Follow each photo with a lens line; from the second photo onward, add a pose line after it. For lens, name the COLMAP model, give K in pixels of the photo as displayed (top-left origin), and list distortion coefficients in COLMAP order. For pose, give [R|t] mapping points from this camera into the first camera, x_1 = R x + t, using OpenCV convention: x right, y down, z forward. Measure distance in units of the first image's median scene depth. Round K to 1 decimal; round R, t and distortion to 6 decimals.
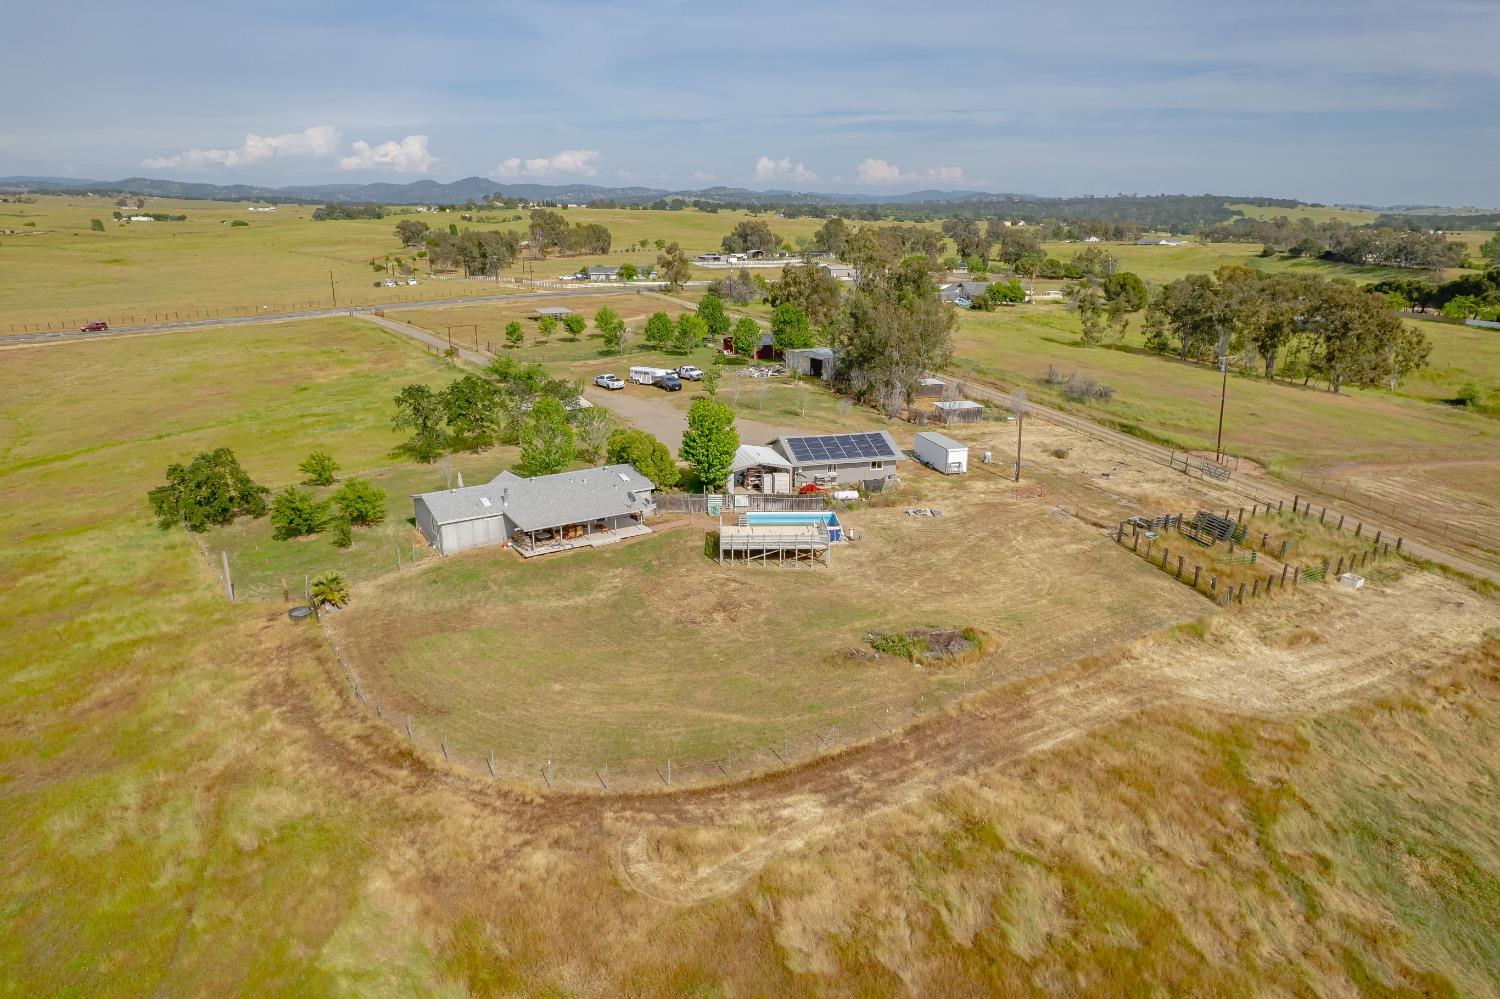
lens RADIAL K [[961.6, 0, 736.1], [0, 961.6, 510.4], [0, 0, 1]] dist [-0.083170, 0.078890]
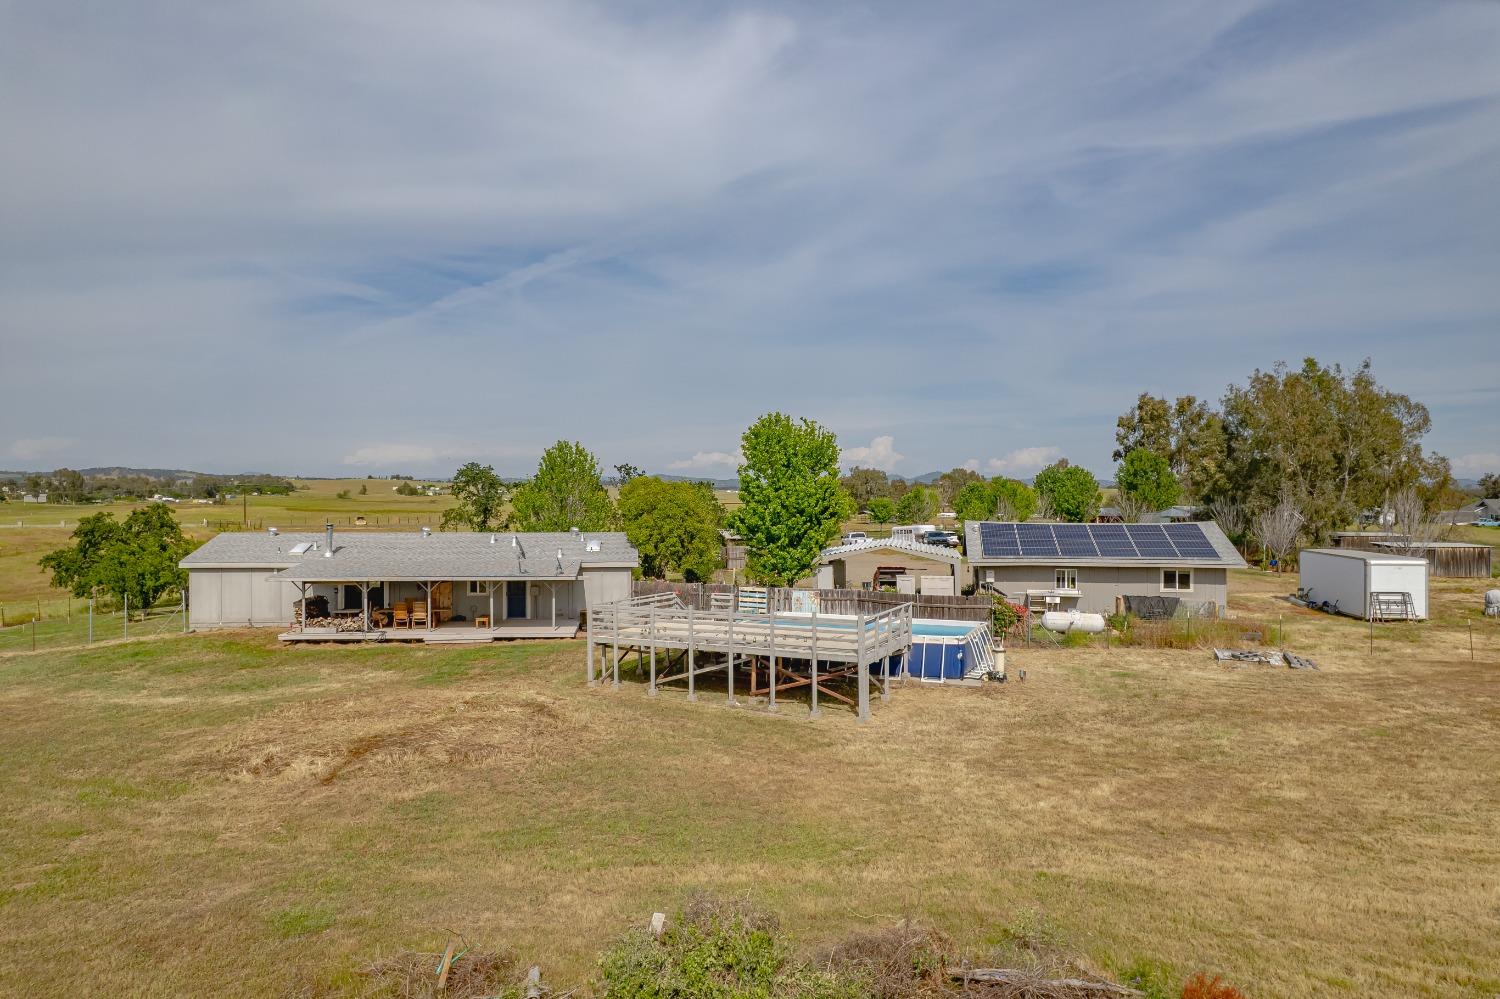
lens RADIAL K [[959.1, 0, 738.4], [0, 959.1, 506.6], [0, 0, 1]] dist [-0.073347, 0.062844]
pose [[0.894592, -0.000919, -0.446882, 0.160936], [-0.133156, 0.954026, -0.268522, 0.064541], [0.426584, 0.299723, 0.853342, 0.528190]]
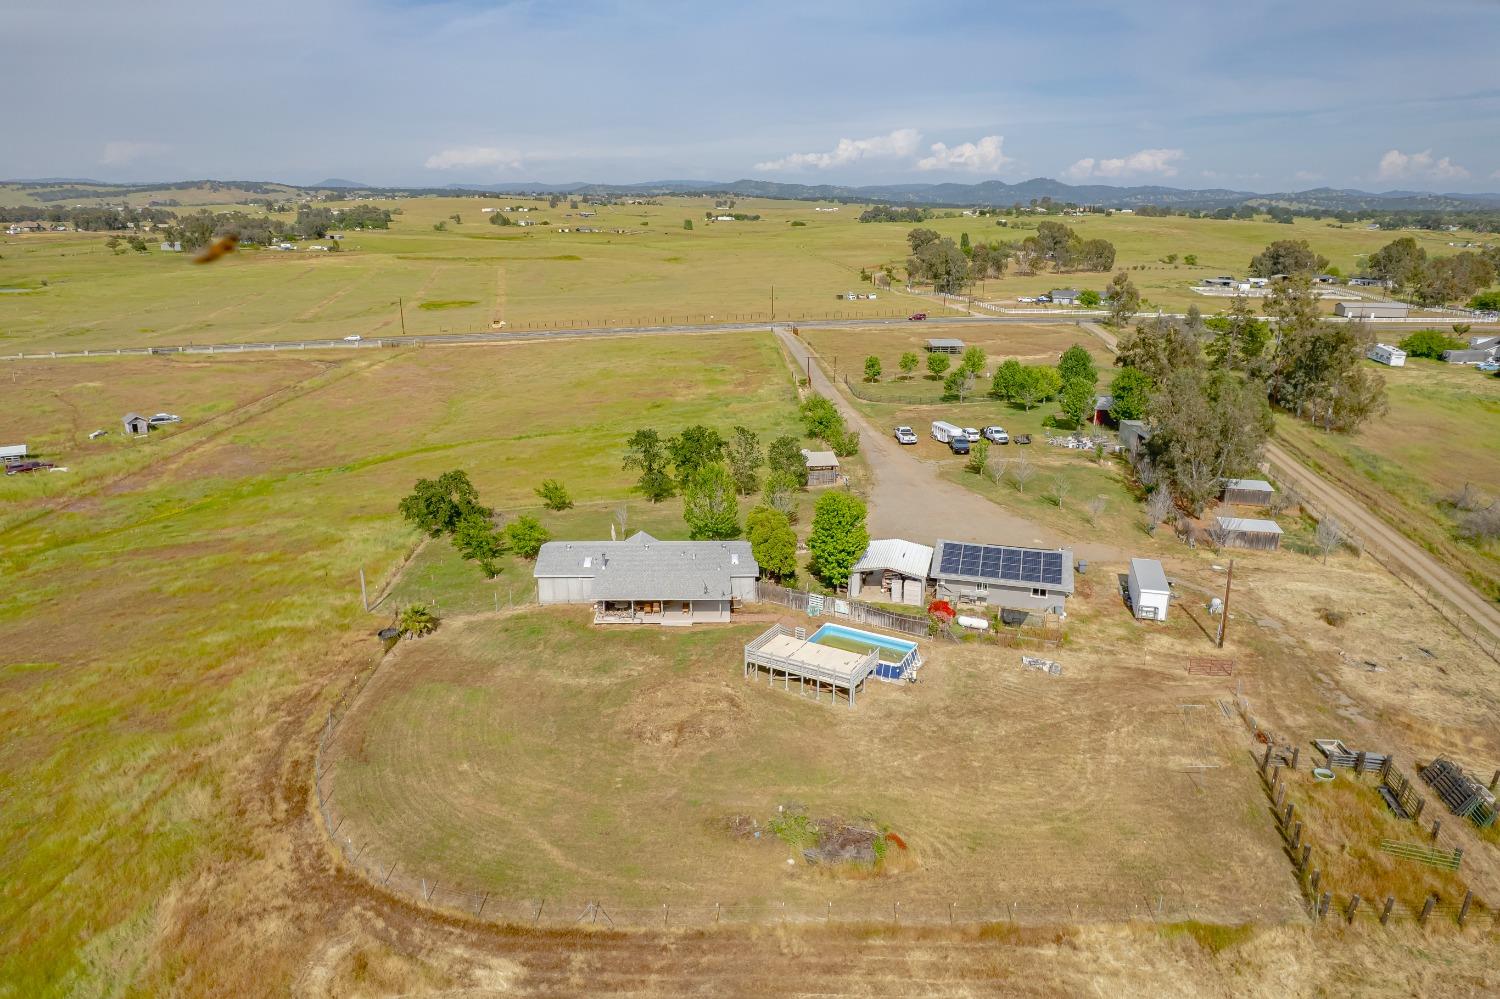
lens RADIAL K [[959.1, 0, 738.4], [0, 959.1, 506.6], [0, 0, 1]] dist [-0.073347, 0.062844]
pose [[0.850988, 0.155763, -0.501555, 0.330960], [-0.157353, 0.986753, 0.039466, -0.113268], [0.501059, 0.045336, 0.864225, 0.133127]]
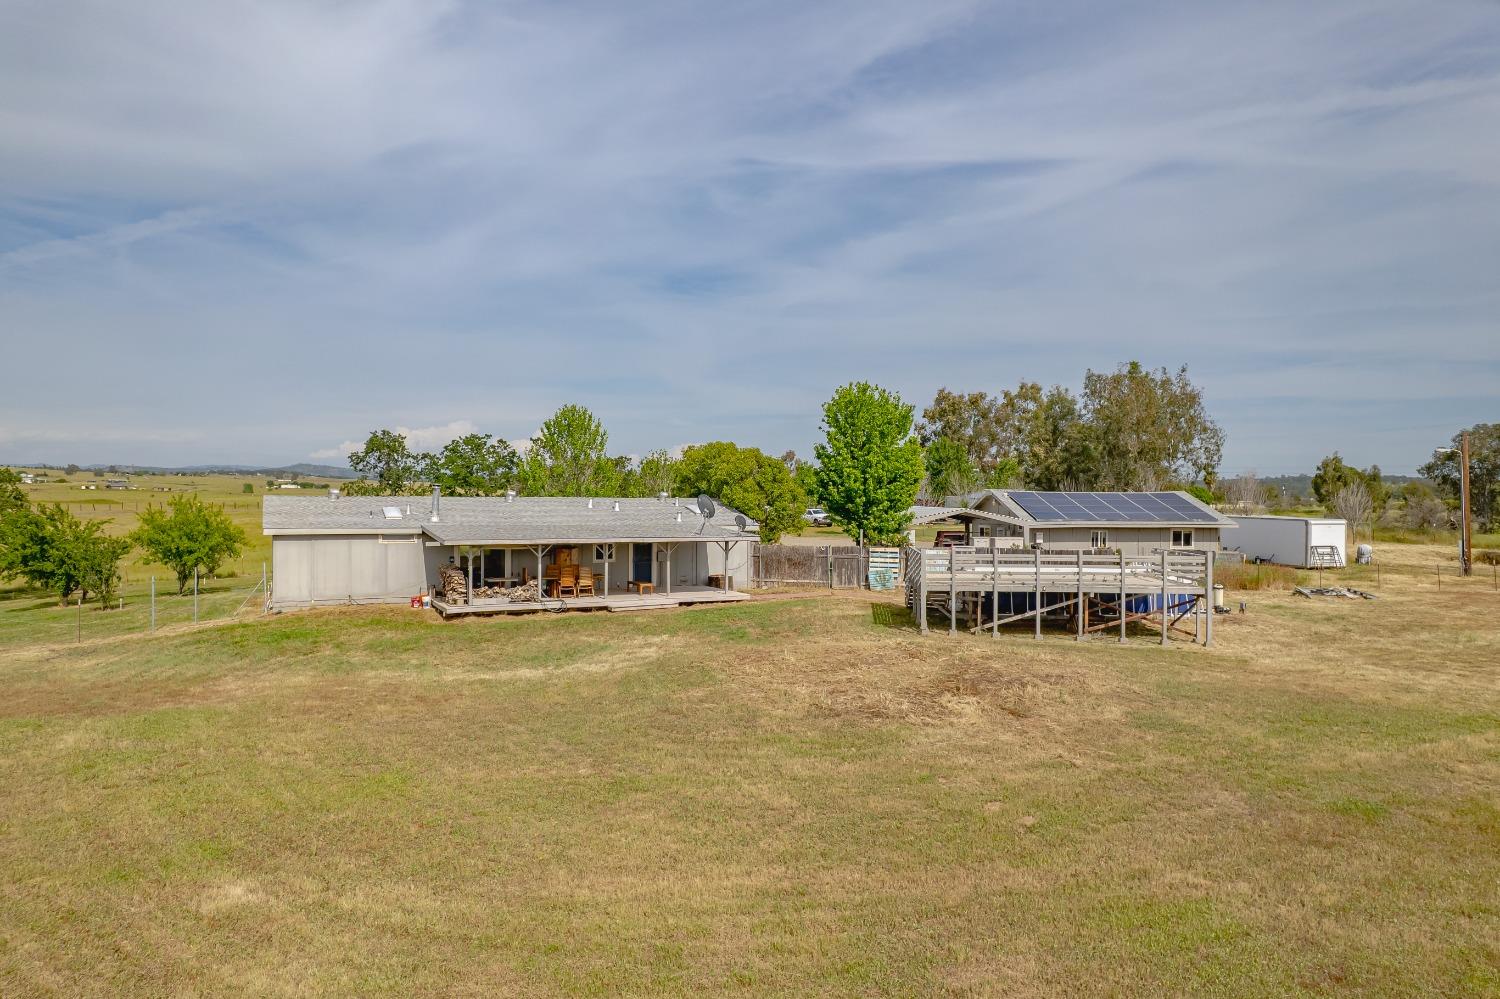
lens RADIAL K [[961.6, 0, 736.1], [0, 961.6, 510.4], [0, 0, 1]] dist [-0.083170, 0.078890]
pose [[0.993353, 0.004189, -0.115033, -0.036083], [-0.037310, 0.957104, -0.287332, 0.095303], [0.108895, 0.289714, 0.950898, 0.475982]]
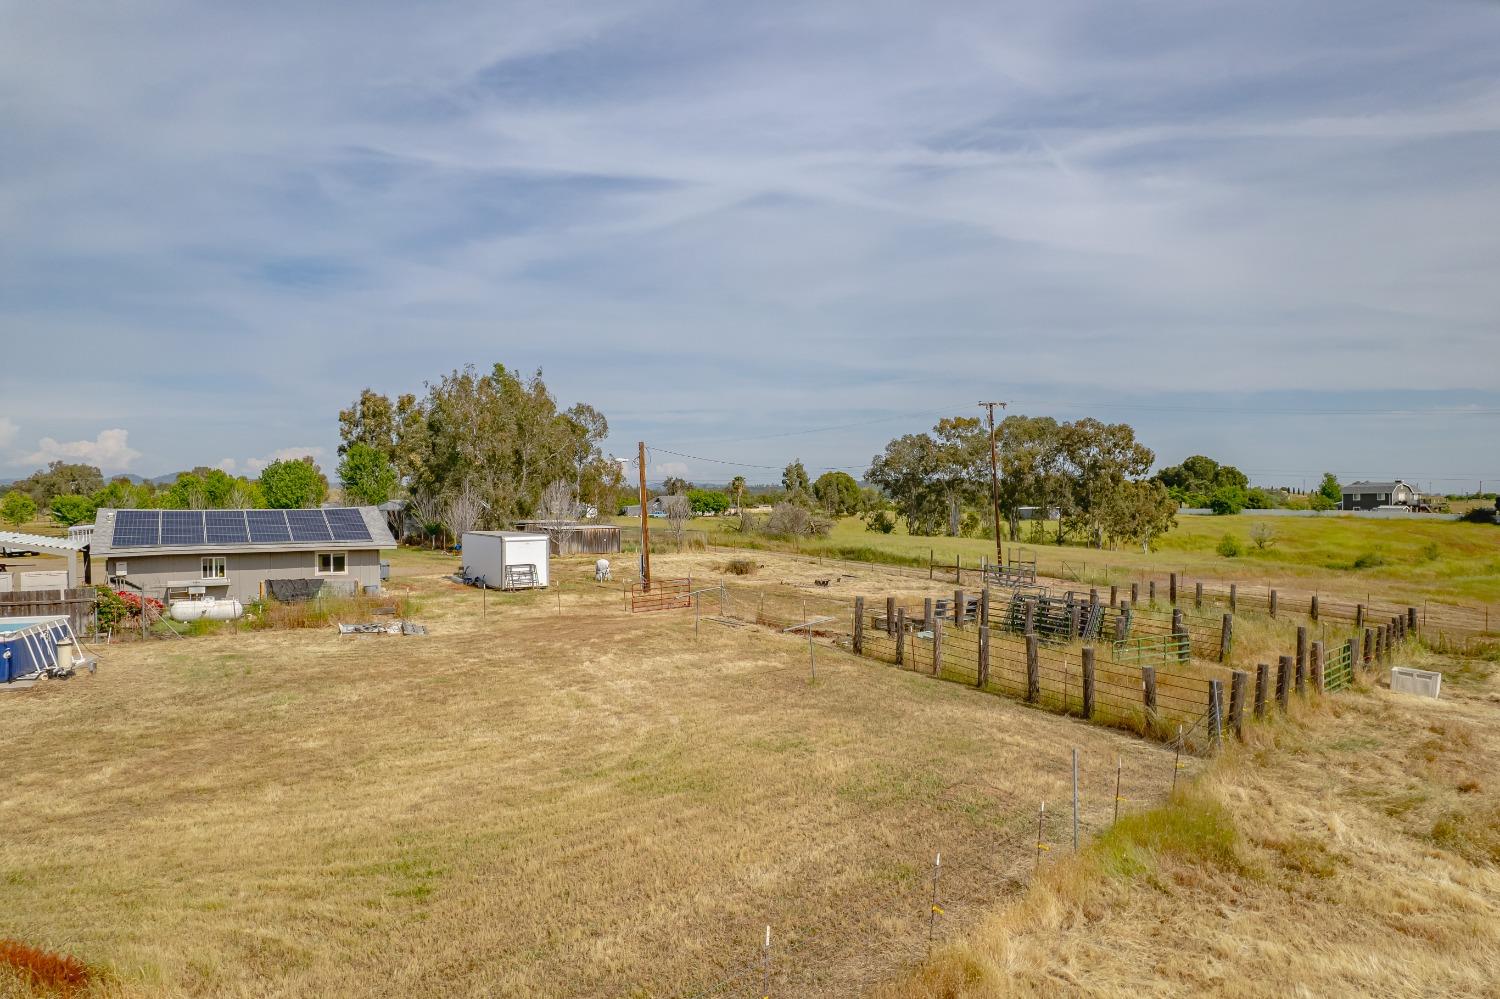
lens RADIAL K [[959.1, 0, 738.4], [0, 959.1, 506.6], [0, 0, 1]] dist [-0.073347, 0.062844]
pose [[0.963426, -0.012572, 0.267680, 0.211616], [0.092047, 0.953647, -0.286505, 0.071940], [-0.251670, 0.300665, 0.919925, 0.534234]]
